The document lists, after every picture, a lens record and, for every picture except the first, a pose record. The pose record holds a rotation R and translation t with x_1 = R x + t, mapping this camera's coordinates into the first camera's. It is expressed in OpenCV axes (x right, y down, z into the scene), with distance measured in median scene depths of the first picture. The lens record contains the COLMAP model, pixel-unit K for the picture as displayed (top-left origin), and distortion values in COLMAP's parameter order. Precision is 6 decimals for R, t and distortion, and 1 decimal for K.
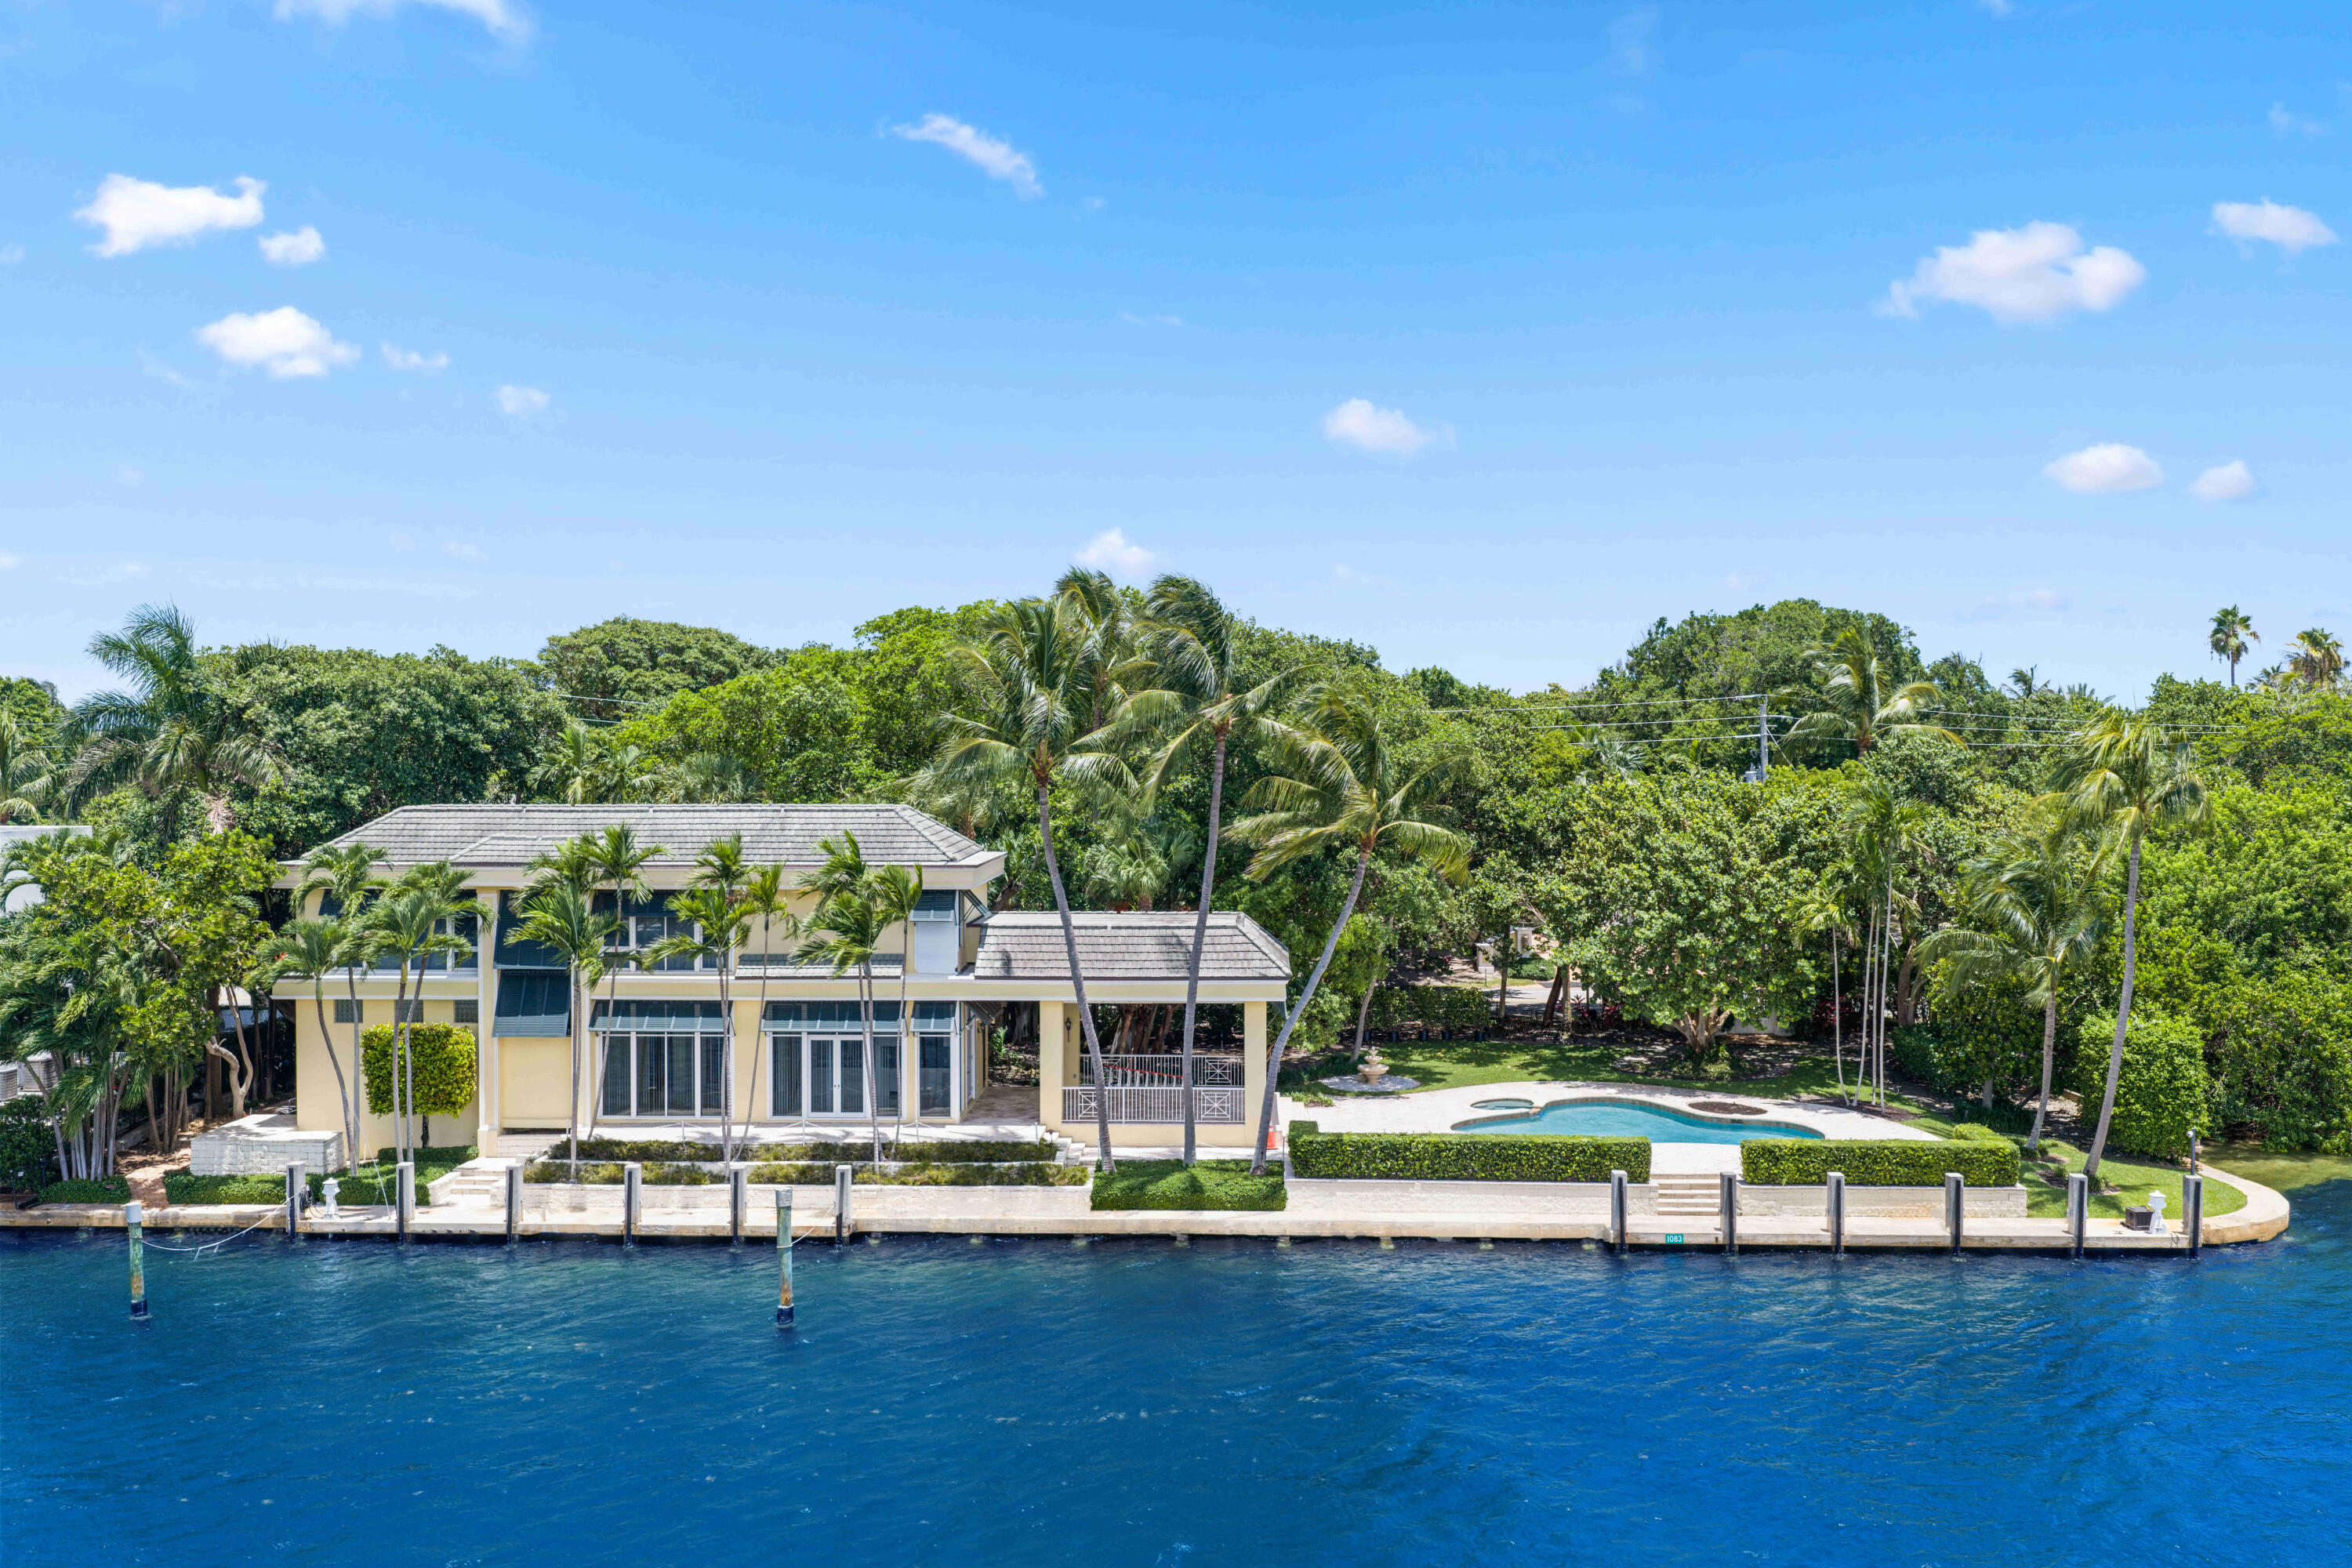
lens RADIAL K [[1926.8, 0, 1176.0], [0, 1926.8, 784.0], [0, 0, 1]] dist [0.000325, -0.008243]
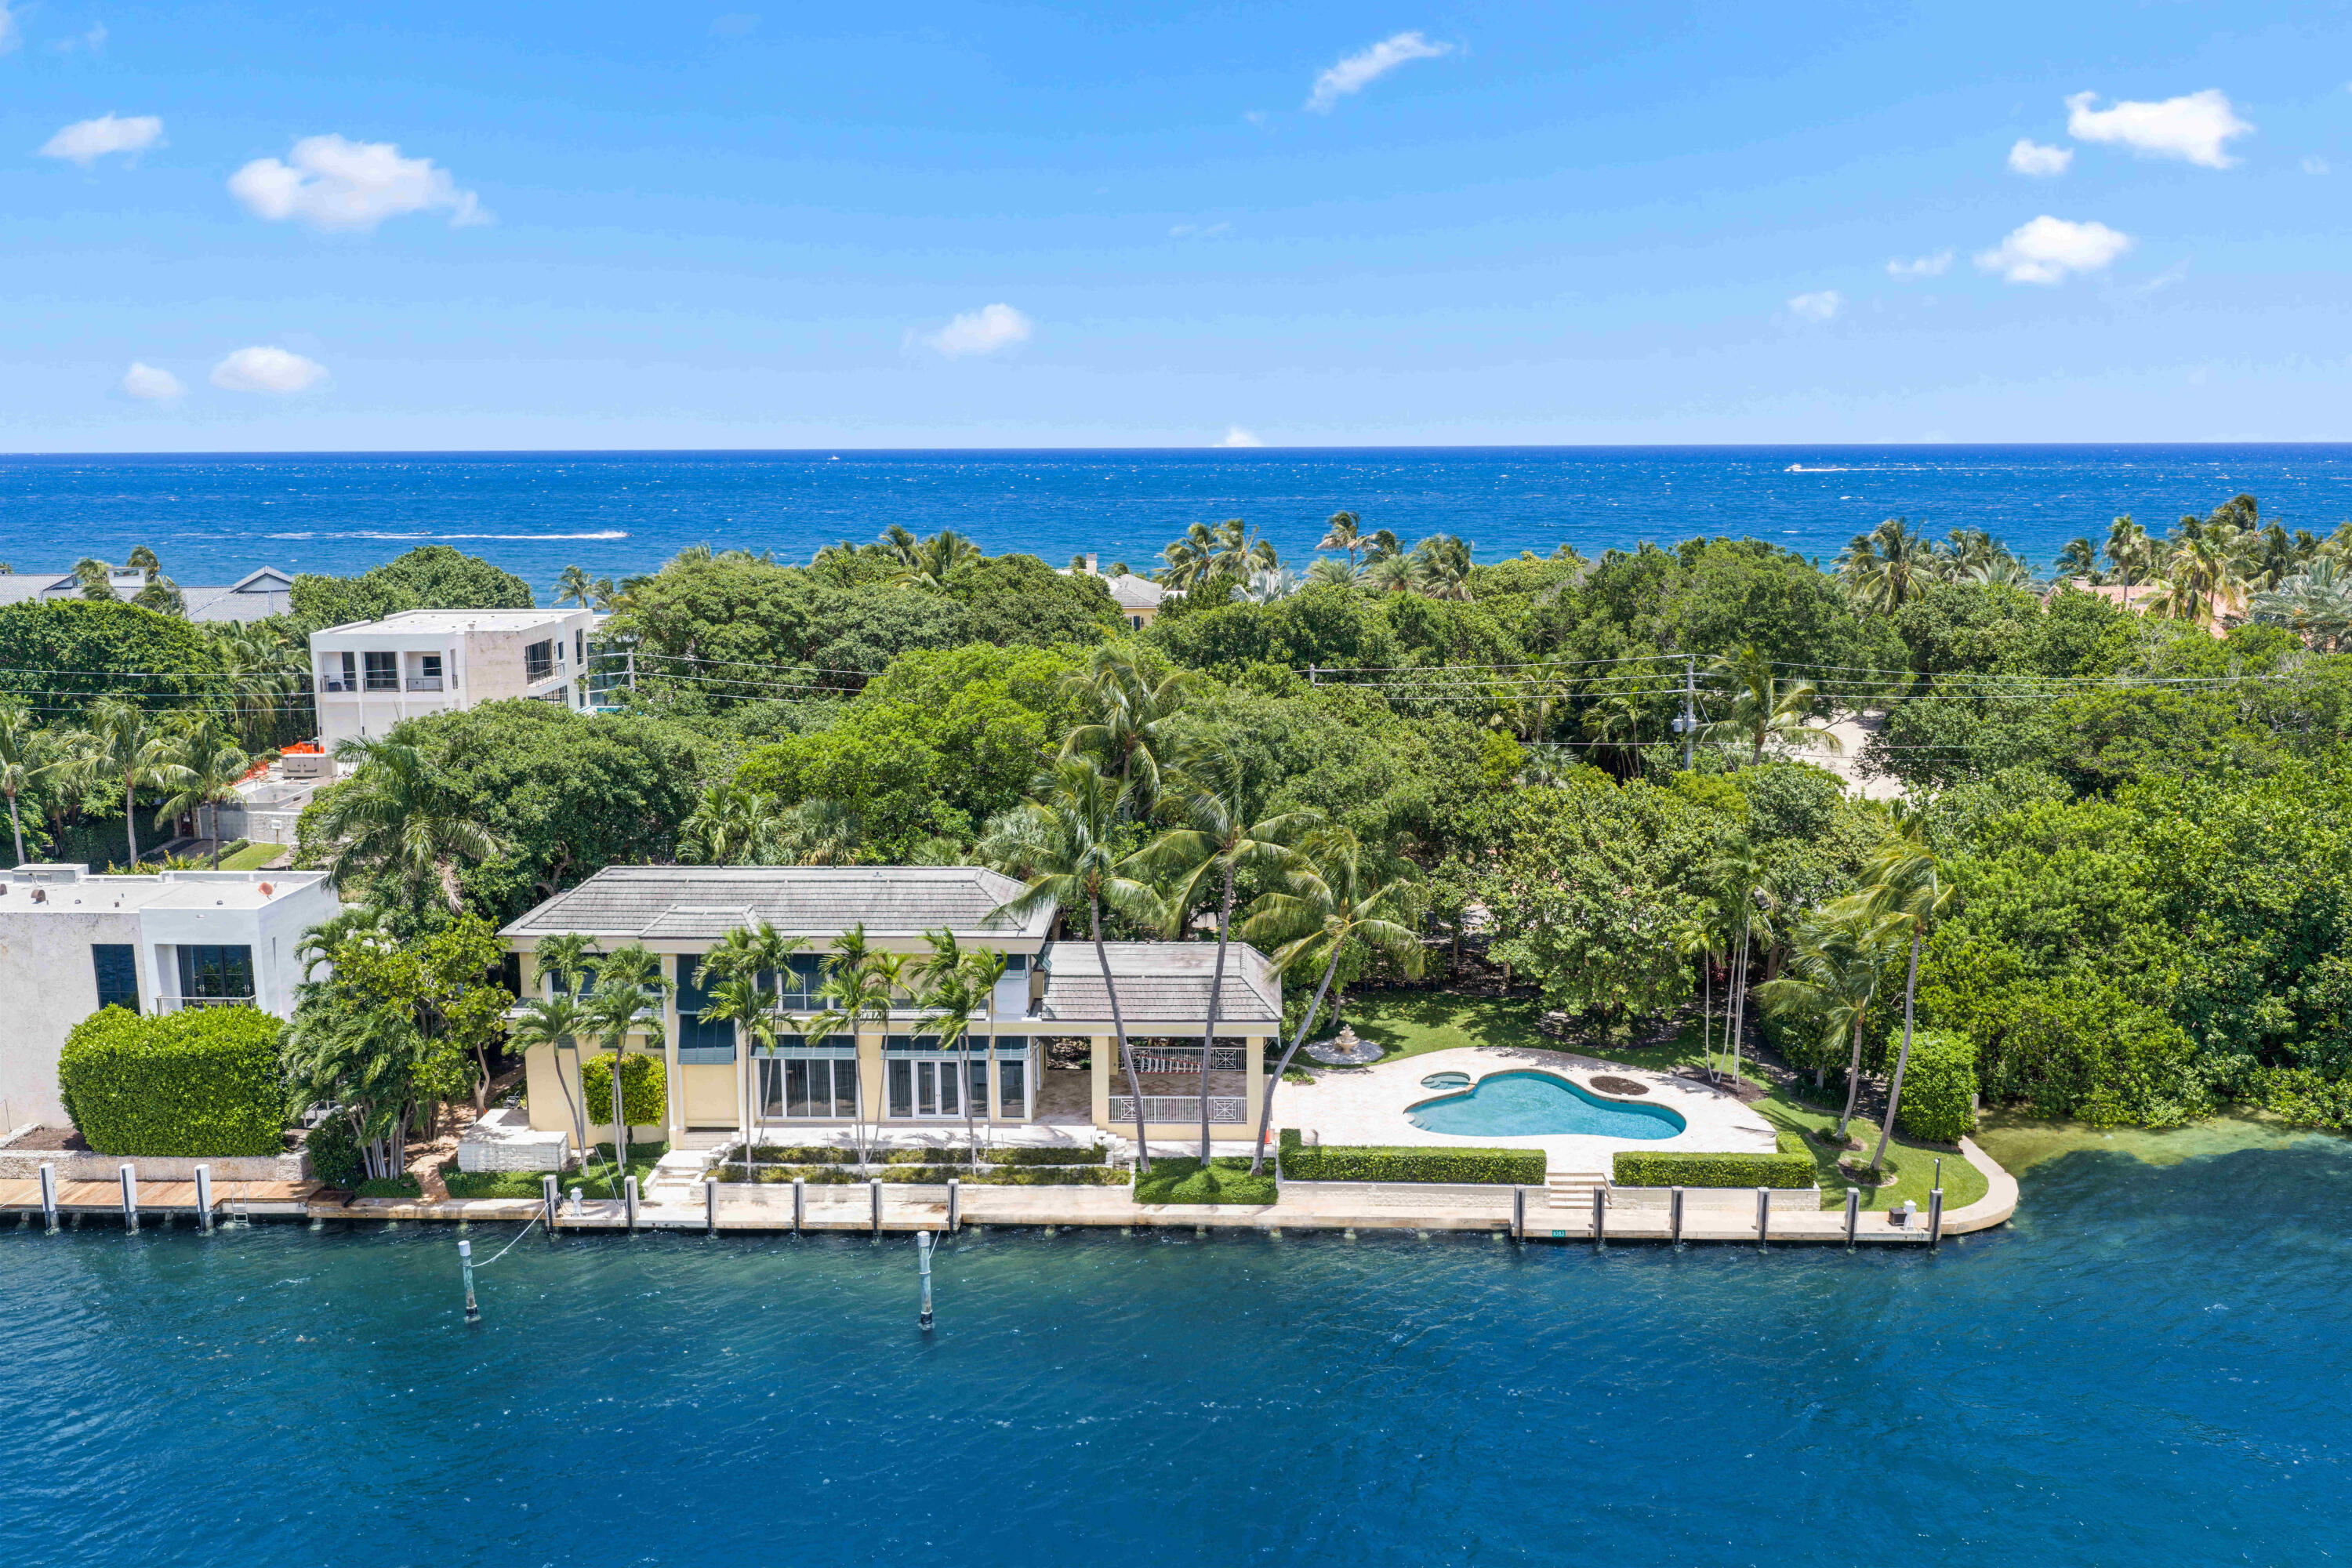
lens RADIAL K [[1903.7, 0, 1176.0], [0, 1903.7, 784.0], [0, 0, 1]] dist [0.005104, 0.002074]
pose [[0.999992, -0.003857, 0.000621, -0.012967], [0.003716, 0.988251, 0.152792, -0.256647], [-0.001203, -0.152789, 0.988258, -0.262558]]
